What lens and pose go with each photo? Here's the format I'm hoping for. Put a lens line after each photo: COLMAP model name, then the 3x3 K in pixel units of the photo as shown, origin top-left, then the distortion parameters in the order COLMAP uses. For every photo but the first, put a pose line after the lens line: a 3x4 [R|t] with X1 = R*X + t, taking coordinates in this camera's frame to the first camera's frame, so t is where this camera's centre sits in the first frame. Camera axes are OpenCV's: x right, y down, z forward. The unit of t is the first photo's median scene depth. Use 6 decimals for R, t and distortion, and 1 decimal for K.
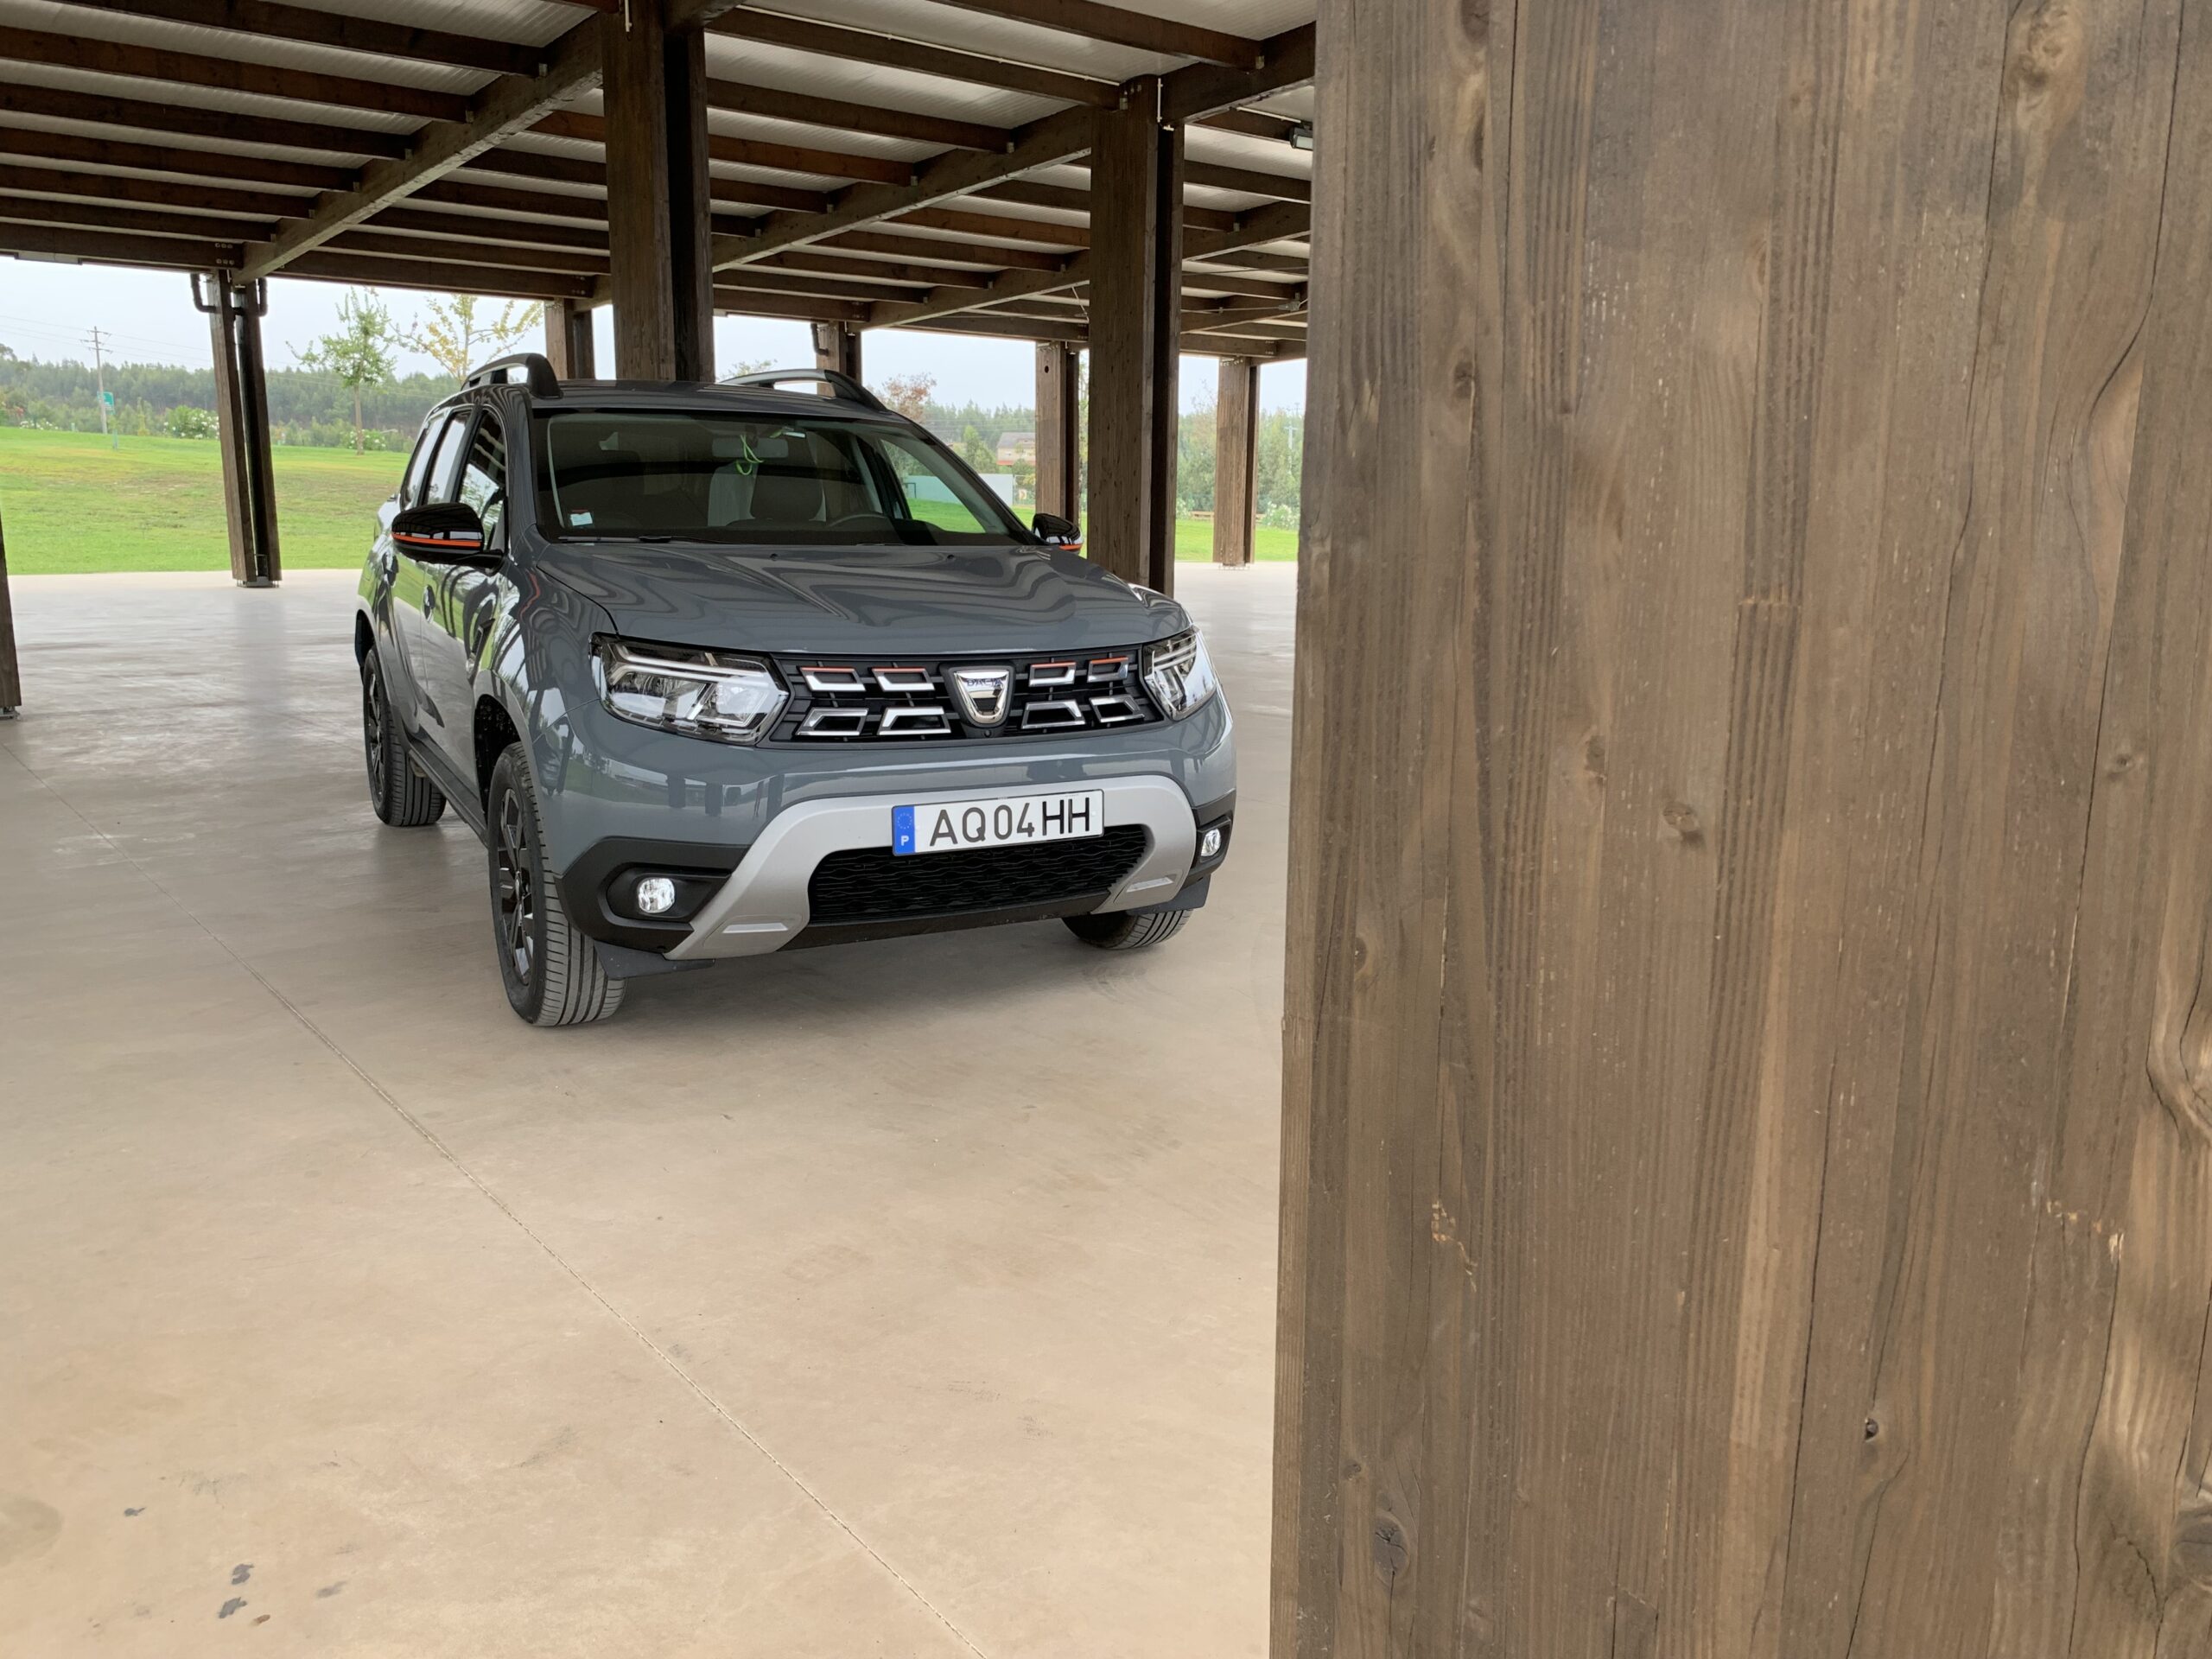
lens RADIAL K [[1672.3, 0, 1106.0], [0, 1672.3, 829.5], [0, 0, 1]] dist [0.051179, -0.007383]
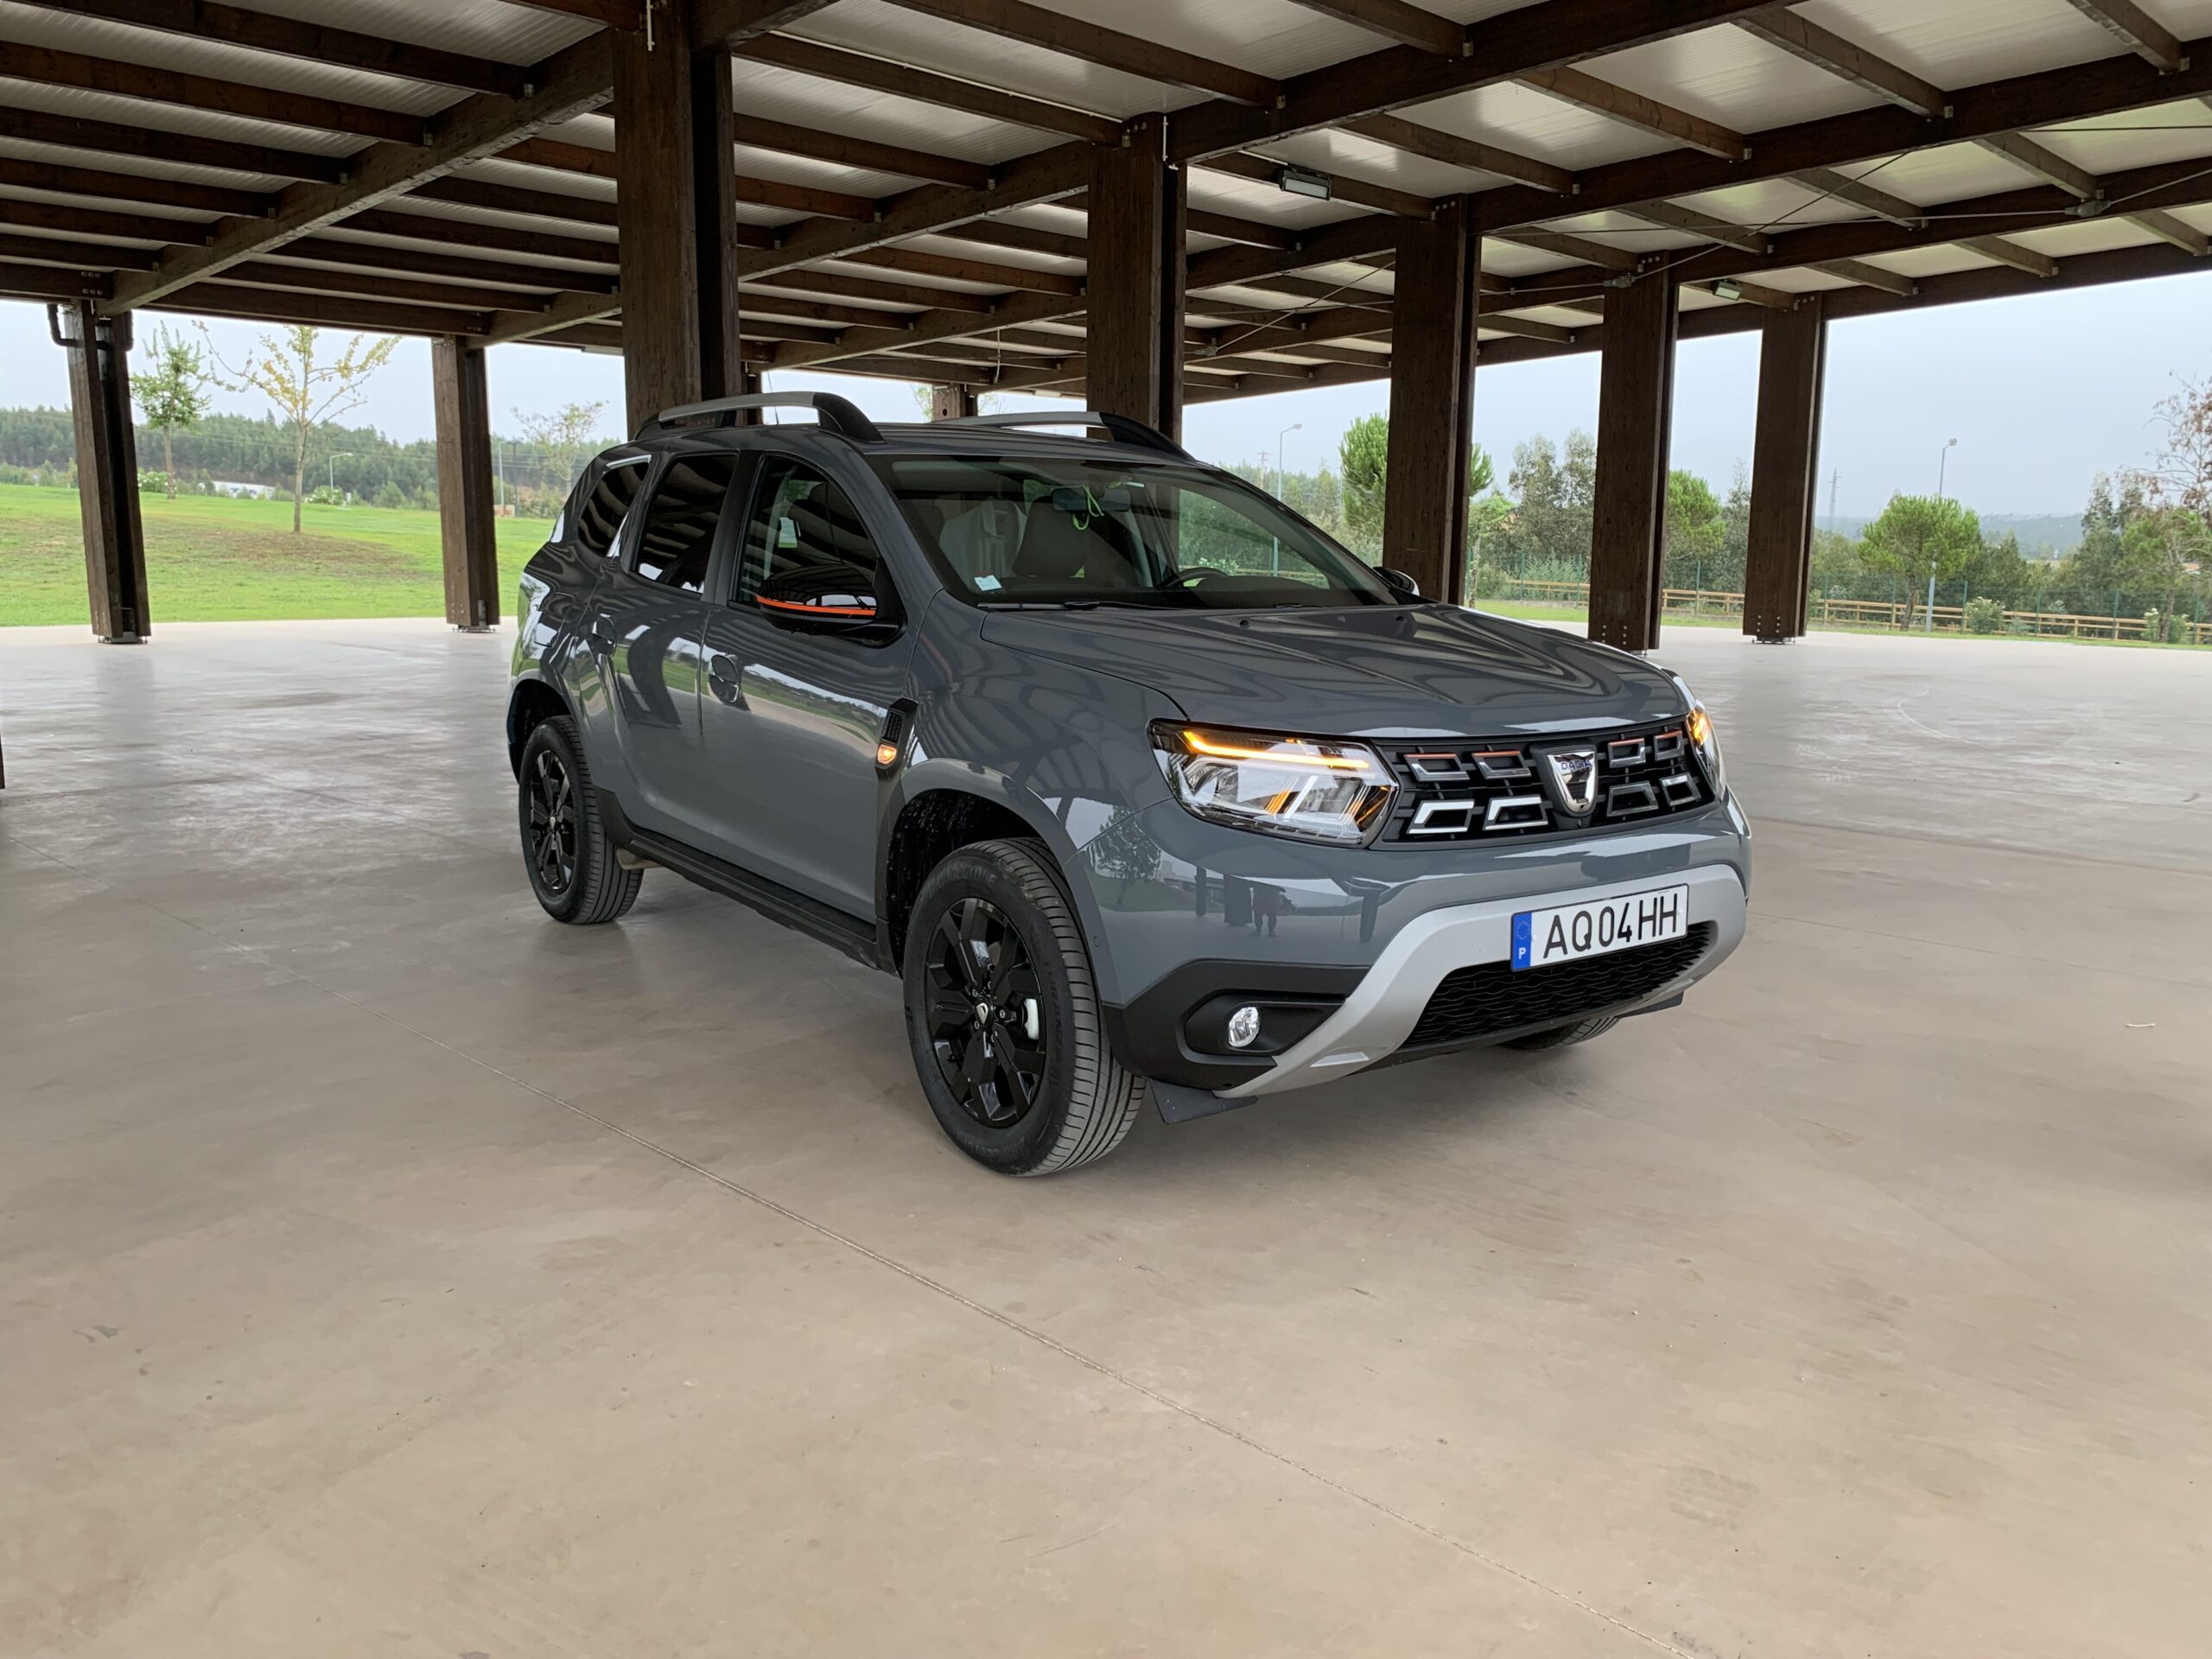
lens RADIAL K [[1672.3, 0, 1106.0], [0, 1672.3, 829.5], [0, 0, 1]] dist [0.051179, -0.007383]
pose [[0.993894, -0.022369, 0.108048, -0.127626], [0.025057, 0.999408, -0.023582, -0.012564], [-0.107456, 0.026146, 0.993866, 0.051438]]
